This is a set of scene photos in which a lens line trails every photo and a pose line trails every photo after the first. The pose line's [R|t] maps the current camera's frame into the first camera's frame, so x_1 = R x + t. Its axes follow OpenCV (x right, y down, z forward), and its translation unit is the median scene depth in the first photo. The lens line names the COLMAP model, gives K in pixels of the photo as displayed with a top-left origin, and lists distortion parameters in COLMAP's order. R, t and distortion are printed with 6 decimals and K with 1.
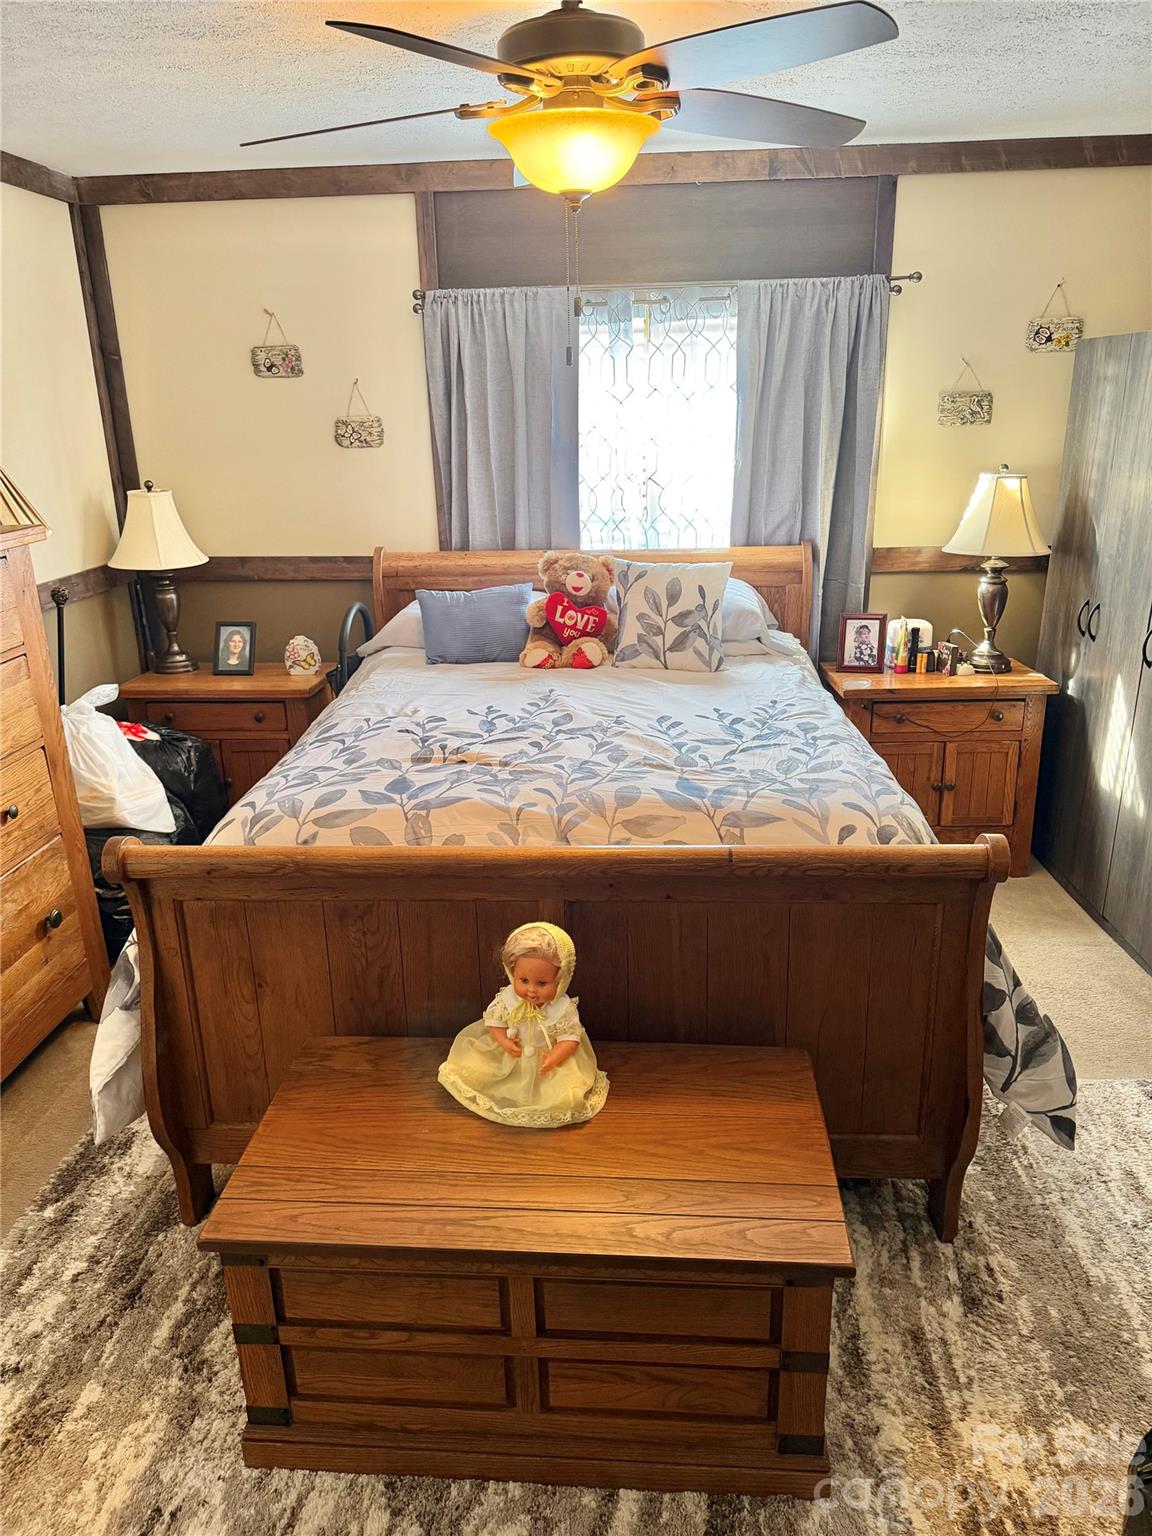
lens RADIAL K [[1083.8, 0, 576.0], [0, 1083.8, 768.0], [0, 0, 1]] dist [0.024615, -0.051957]
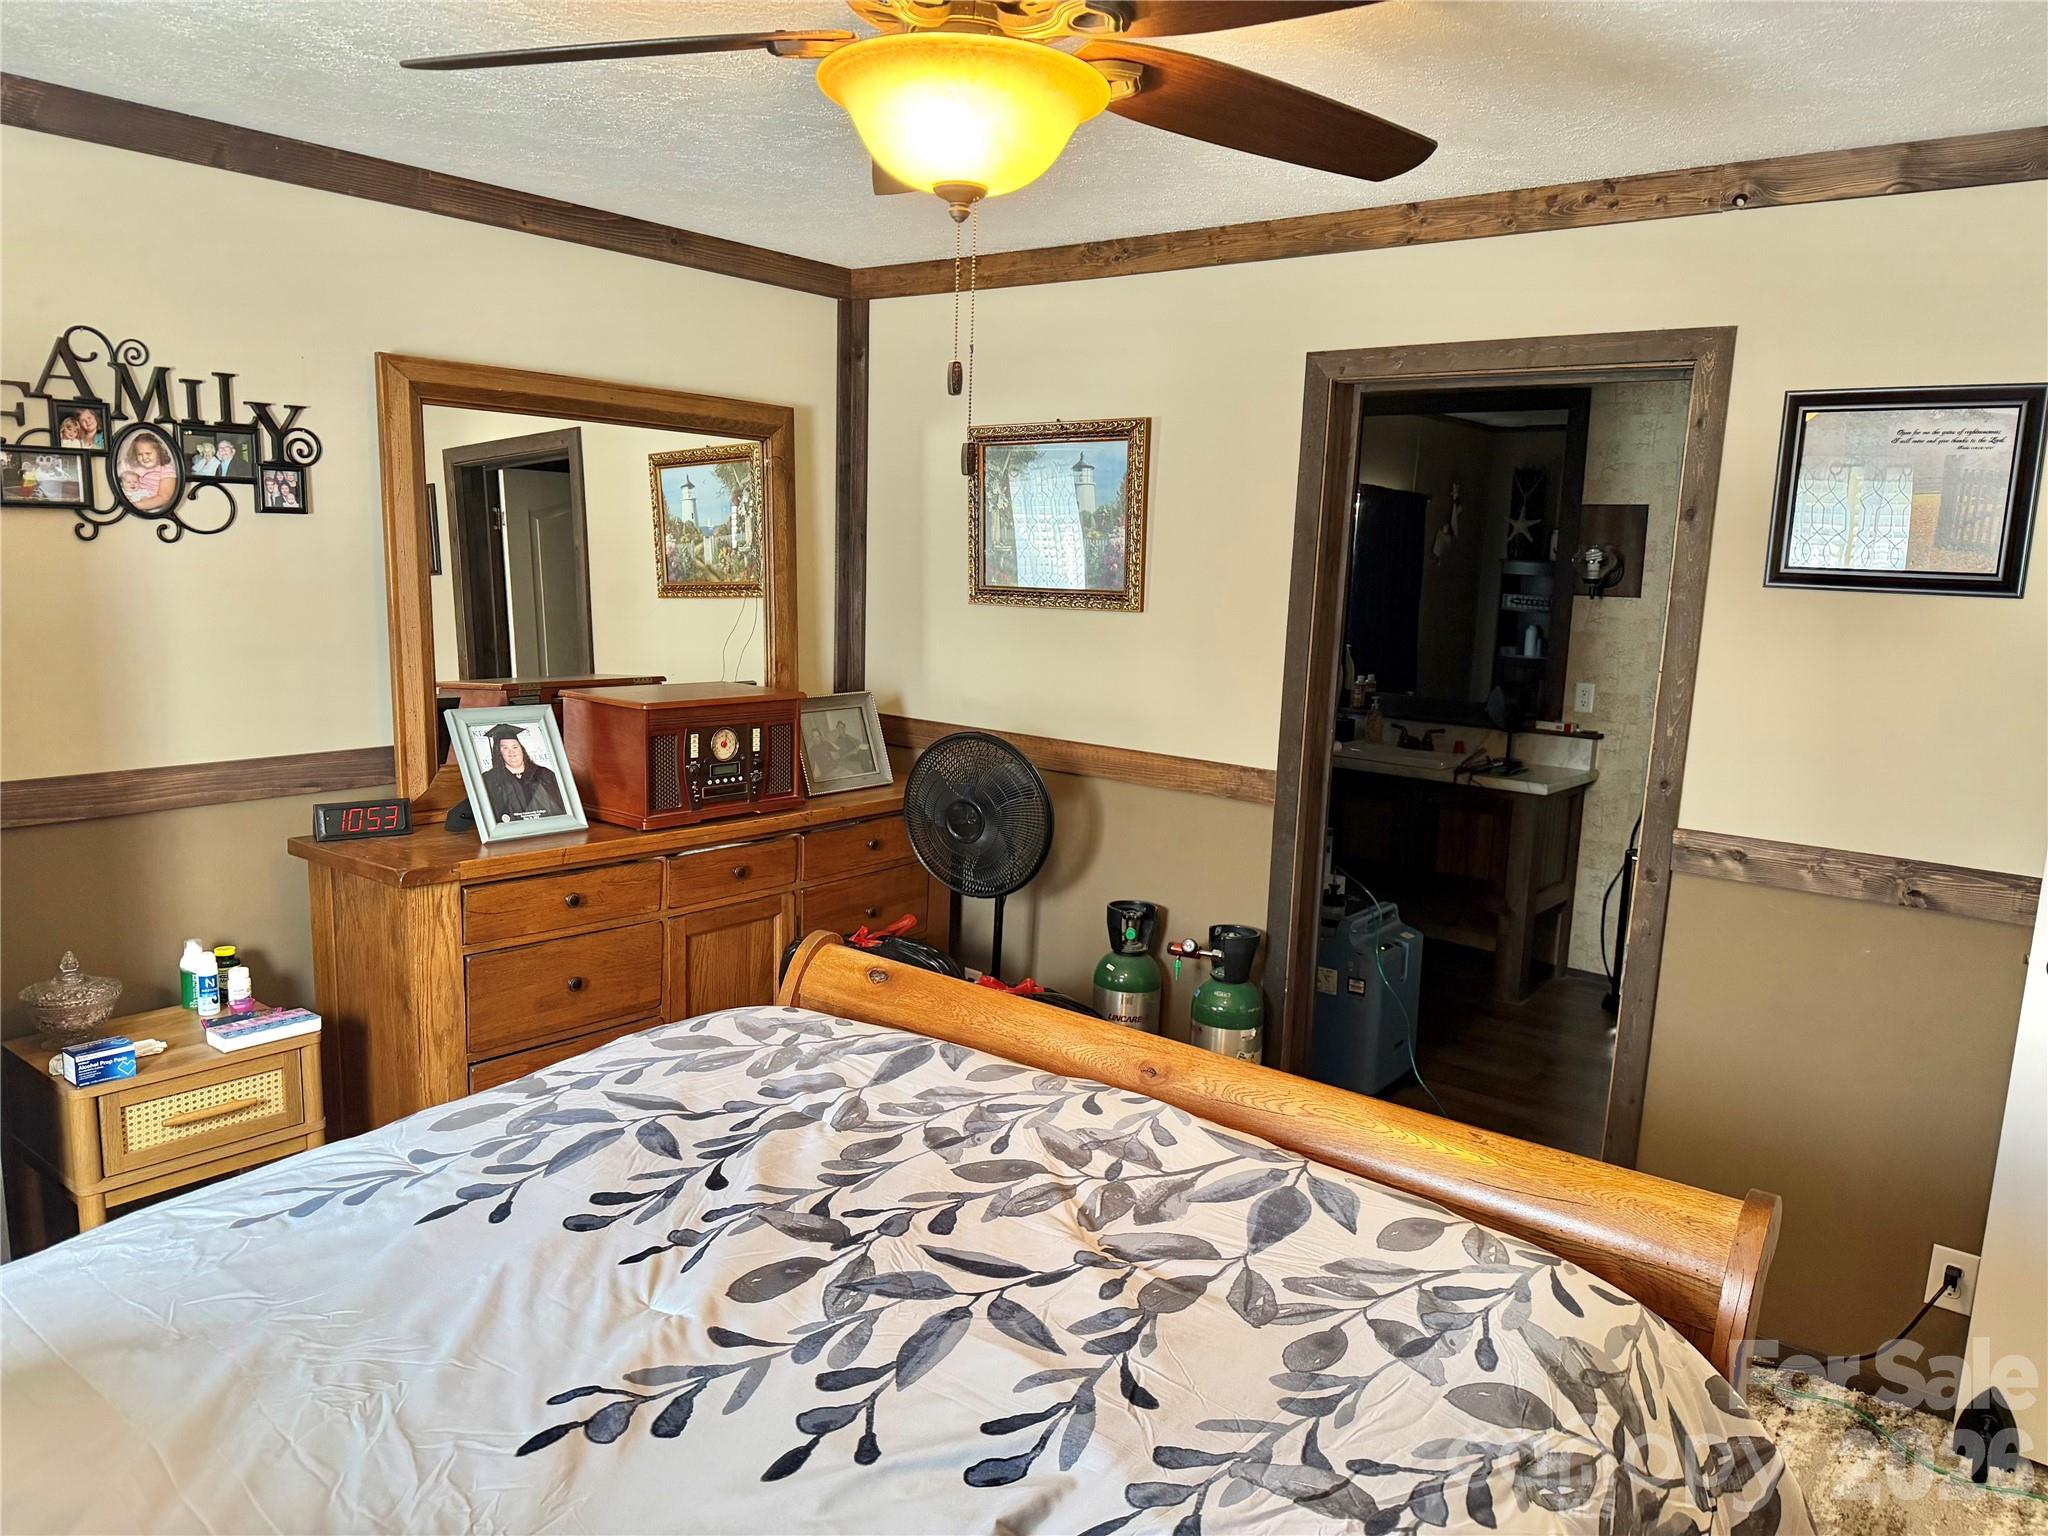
lens RADIAL K [[1445.0, 0, 1024.0], [0, 1445.0, 768.0], [0, 0, 1]] dist [0.024615, -0.051957]
pose [[-0.827709, -0.089295, 0.554008, -0.400660], [0.166459, 0.903753, 0.394362, -0.446715], [-0.535901, 0.418637, -0.733181, 1.381890]]
